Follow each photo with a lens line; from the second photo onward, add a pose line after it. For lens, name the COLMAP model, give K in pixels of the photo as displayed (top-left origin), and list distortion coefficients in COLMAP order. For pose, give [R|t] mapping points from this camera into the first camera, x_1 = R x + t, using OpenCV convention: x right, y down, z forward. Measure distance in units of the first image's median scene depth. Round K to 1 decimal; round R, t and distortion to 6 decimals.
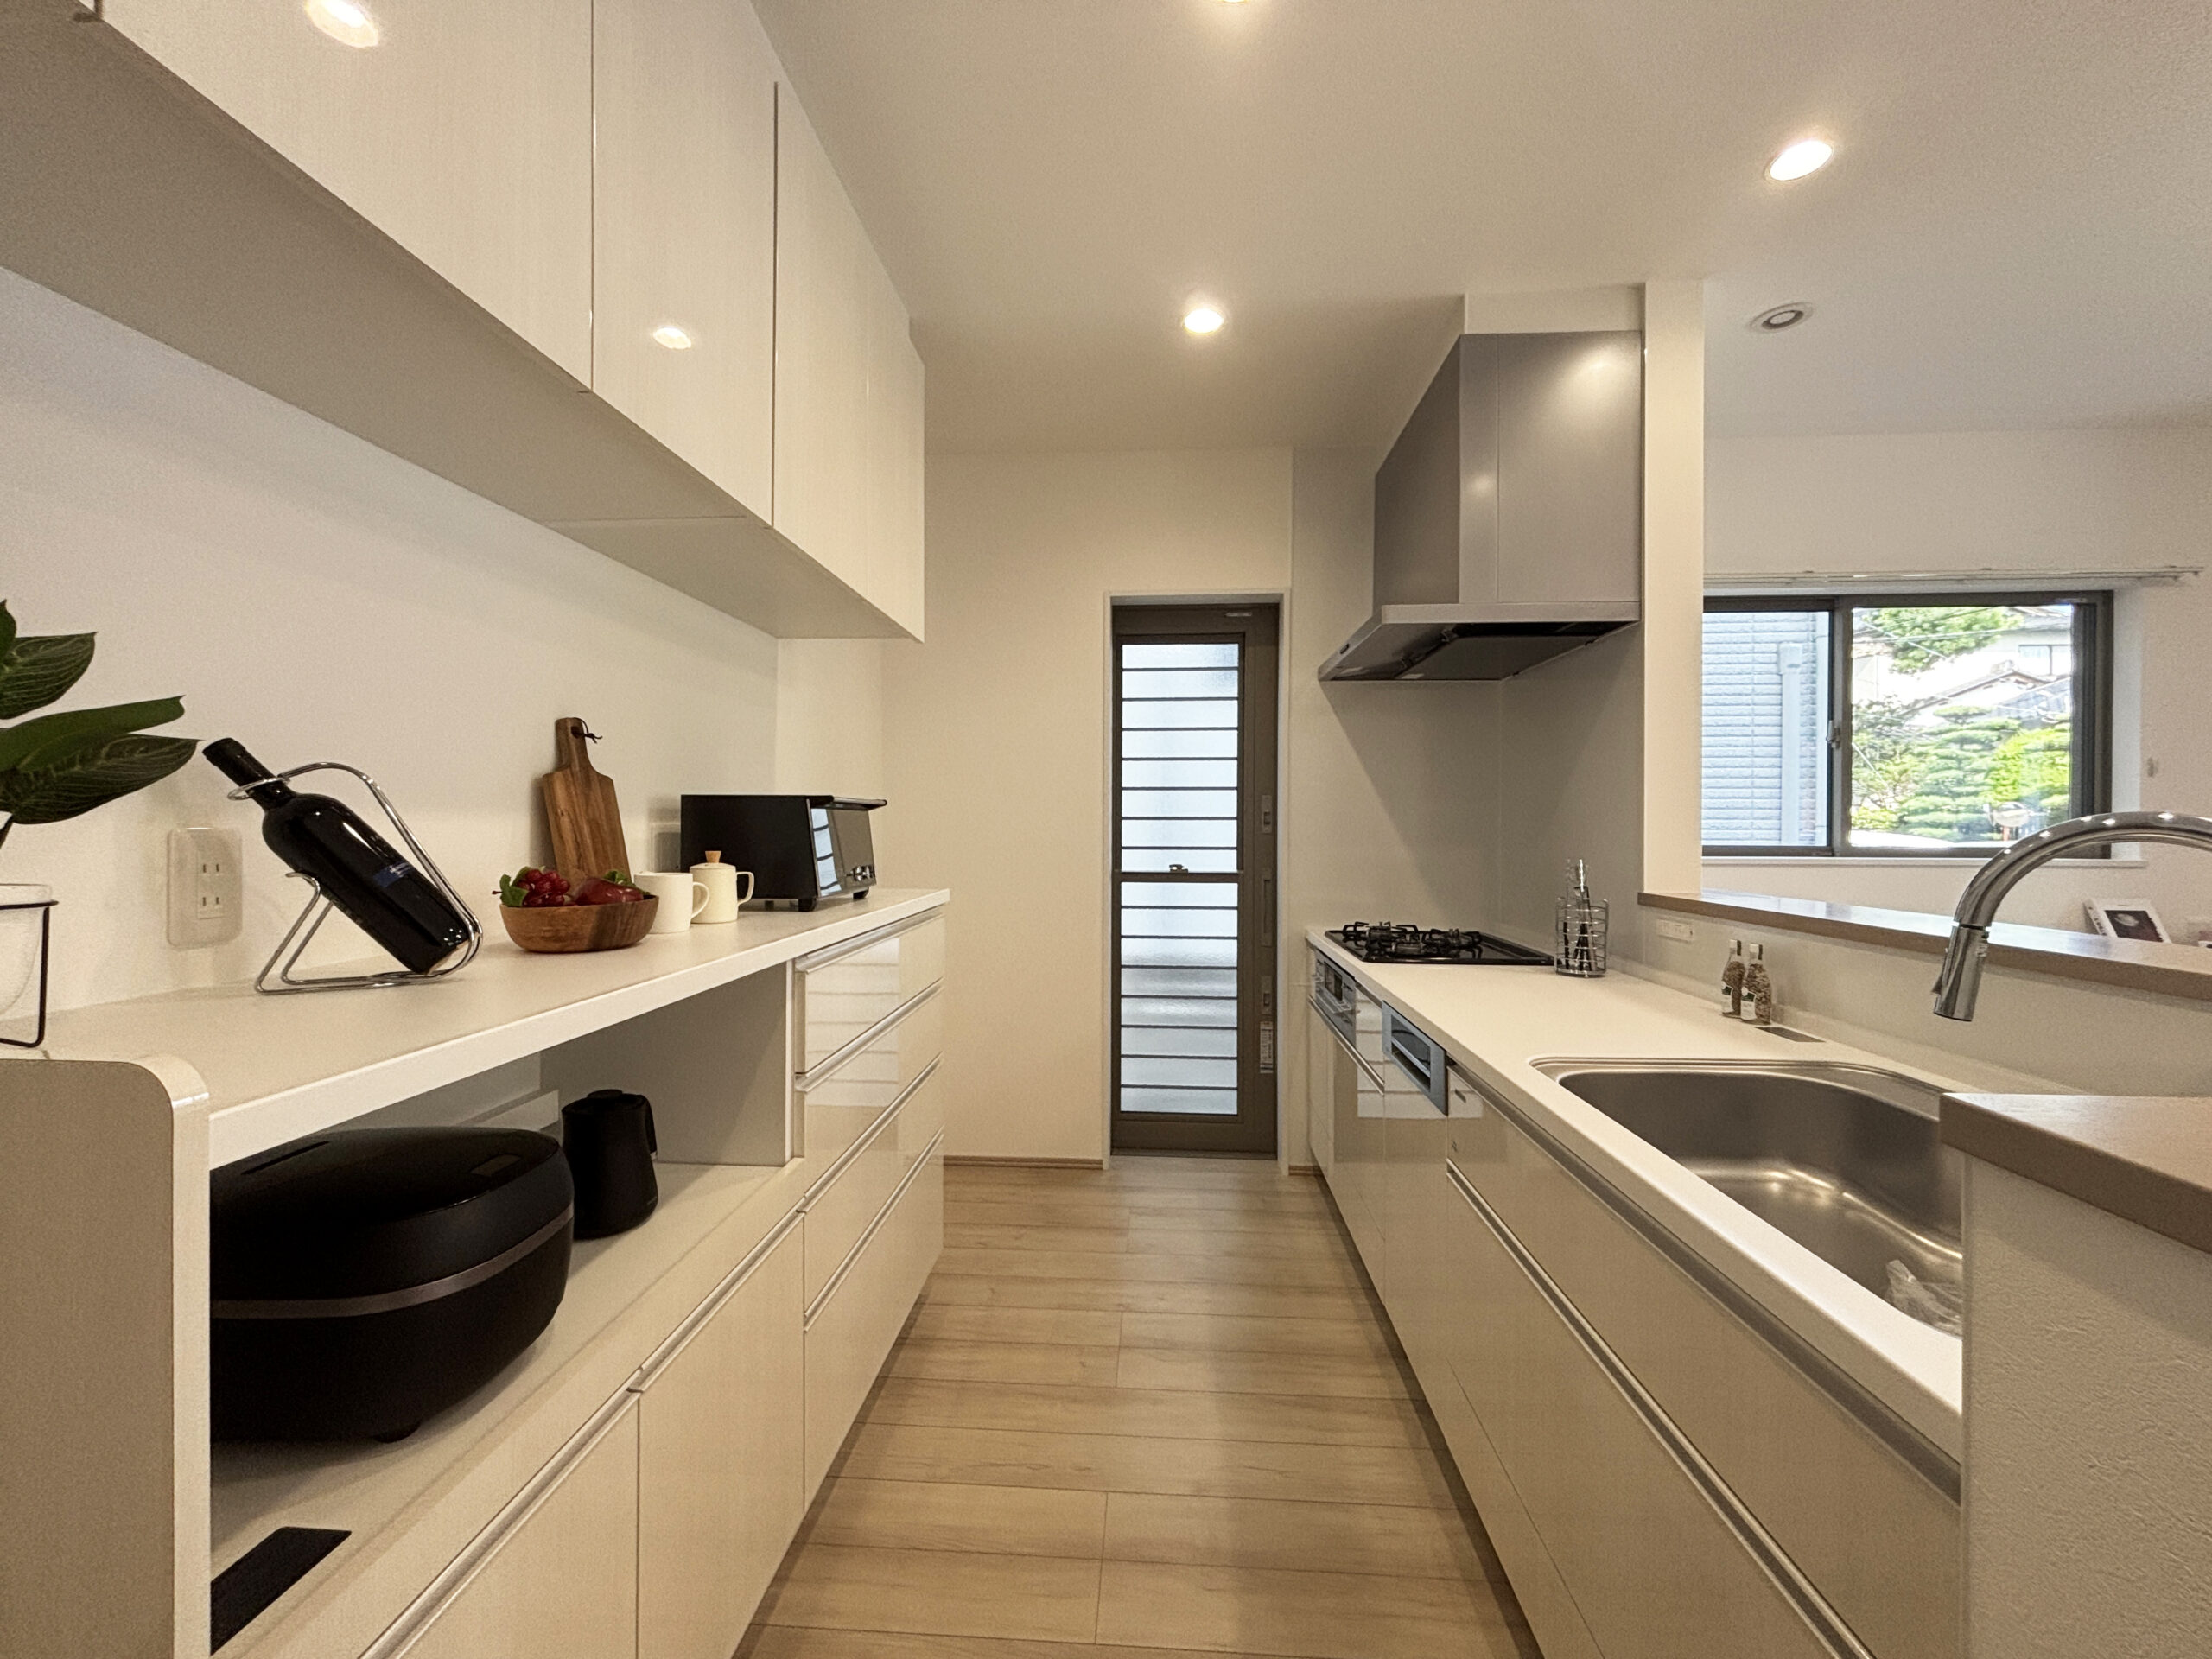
lens RADIAL K [[895.3, 0, 1100.1], [0, 895.3, 827.3], [0, 0, 1]] dist [0.000127, -0.000470]
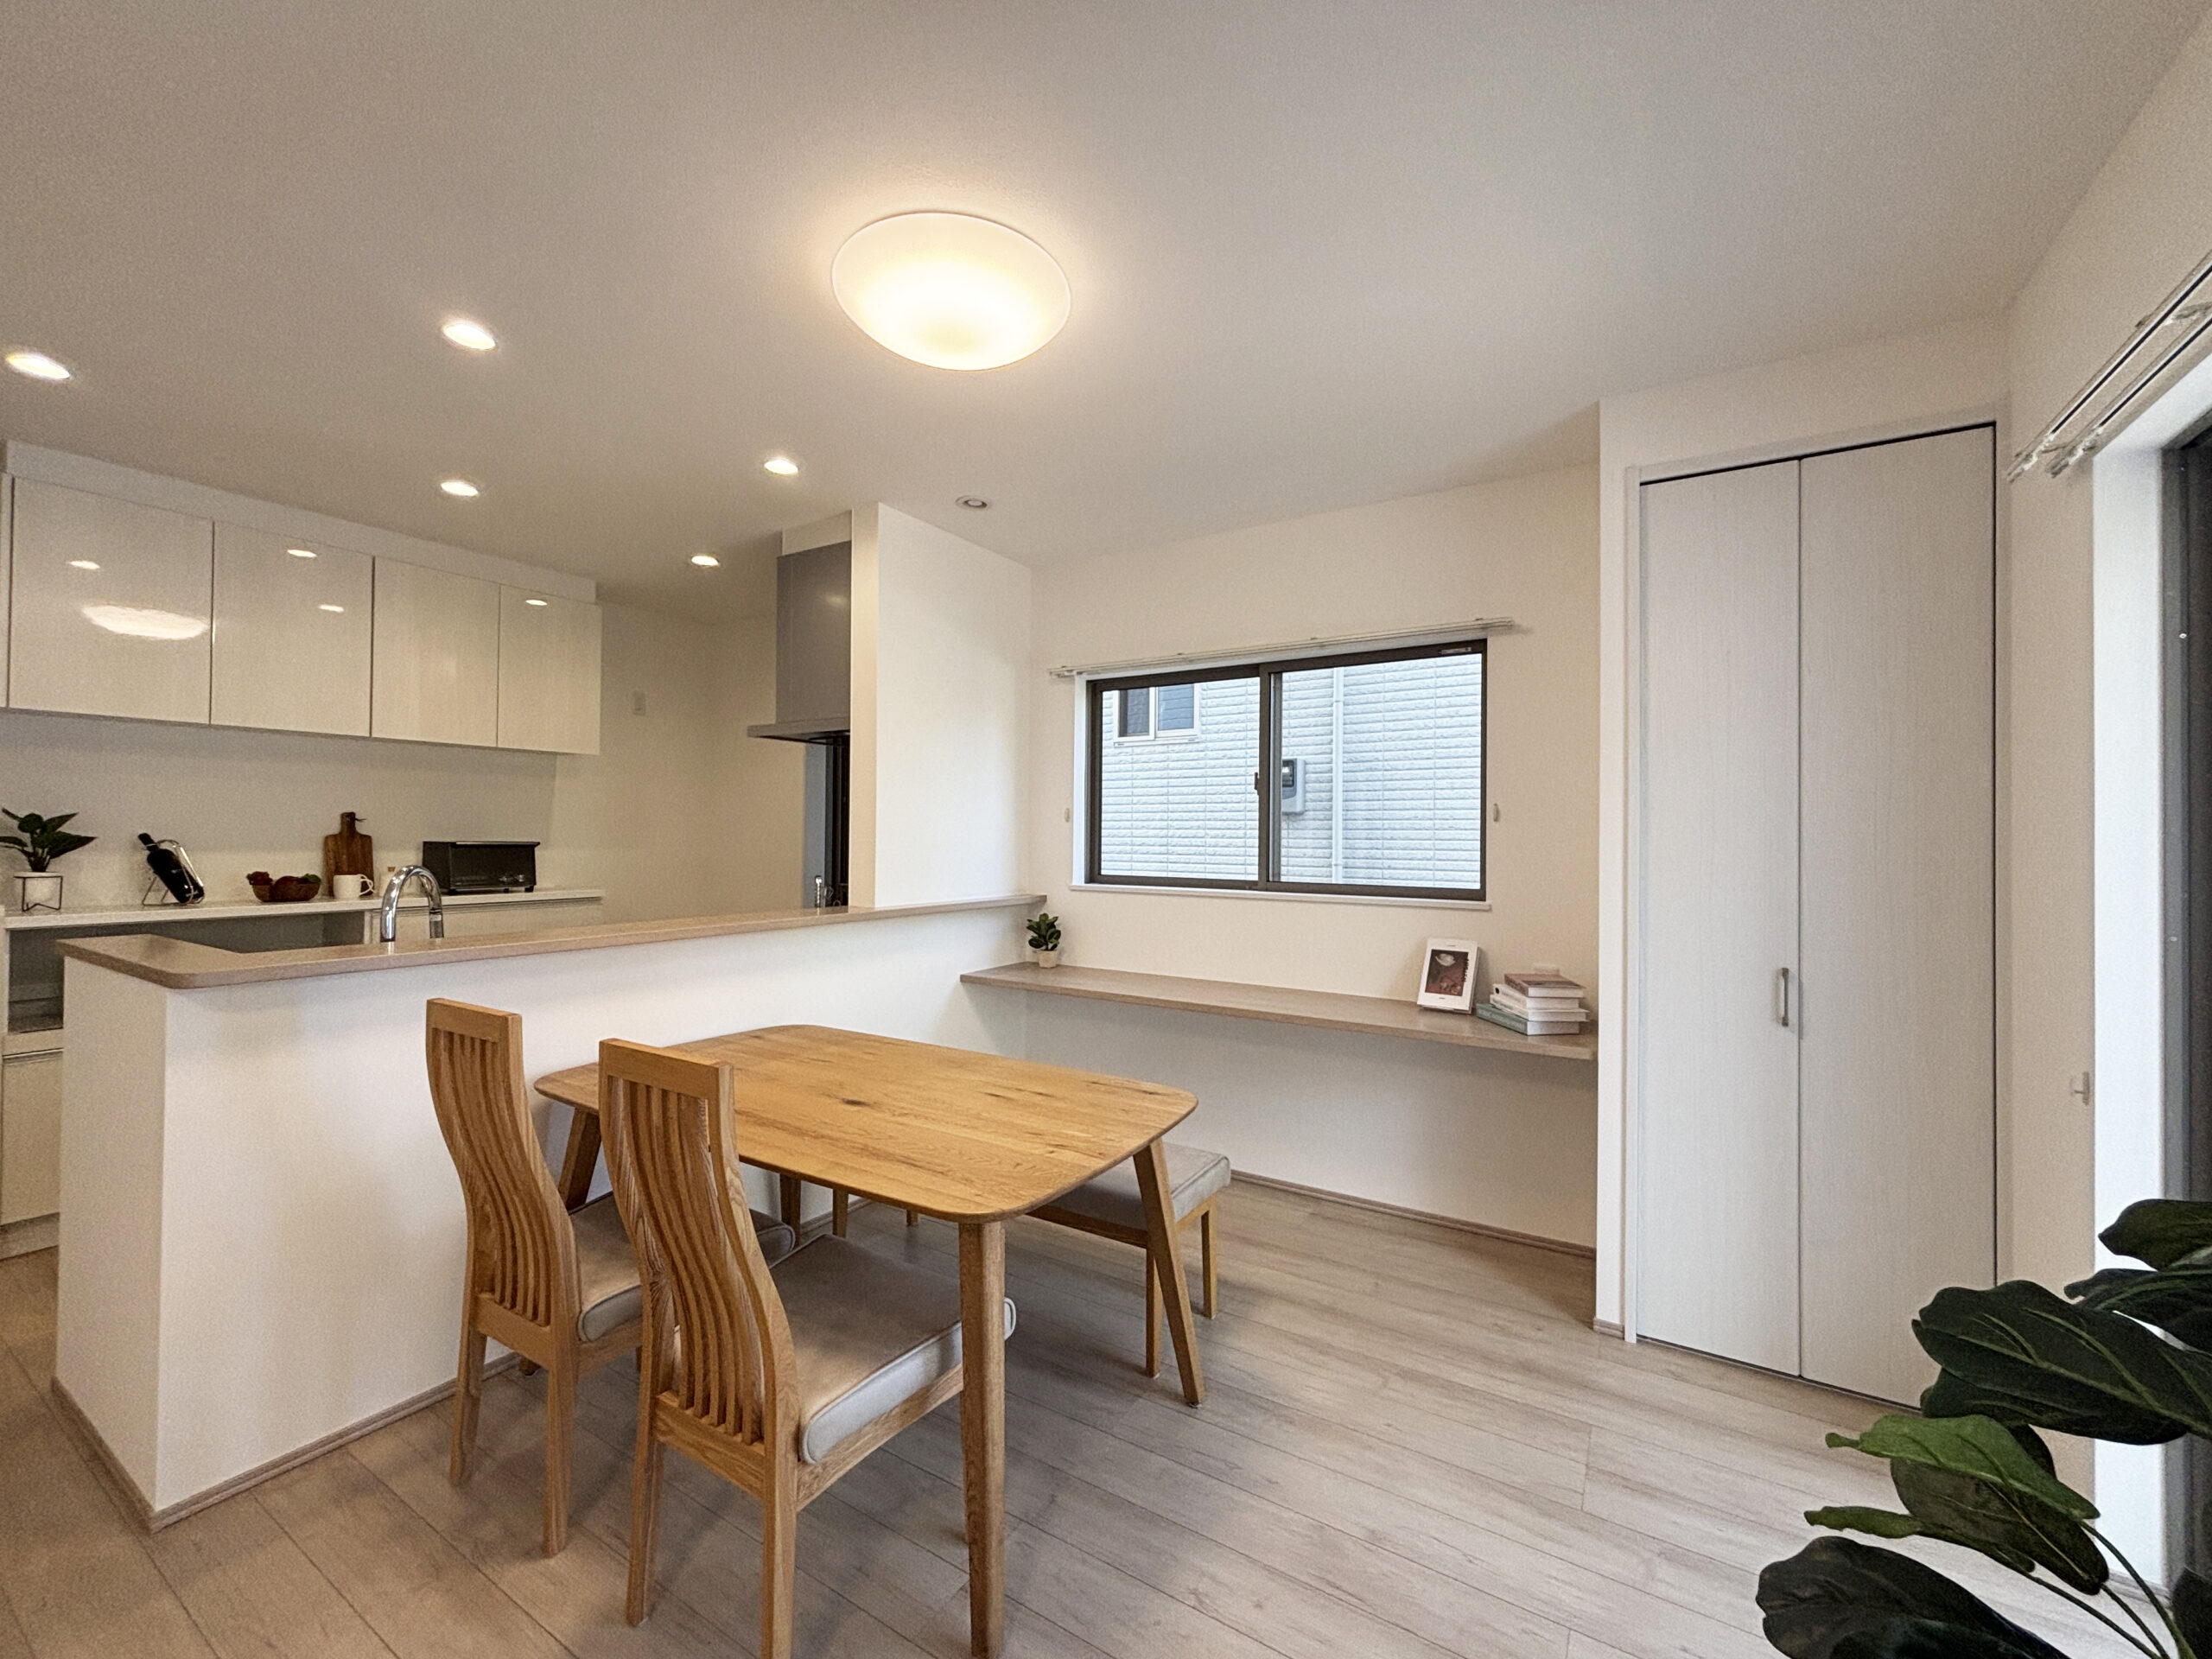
lens RADIAL K [[895.3, 0, 1100.1], [0, 895.3, 827.3], [0, 0, 1]] dist [0.000127, -0.000470]
pose [[0.889693, -0.007358, -0.456499, 1.158334], [-0.007327, 0.999511, -0.030390, -0.011119], [0.456500, 0.030382, 0.889205, -0.118951]]
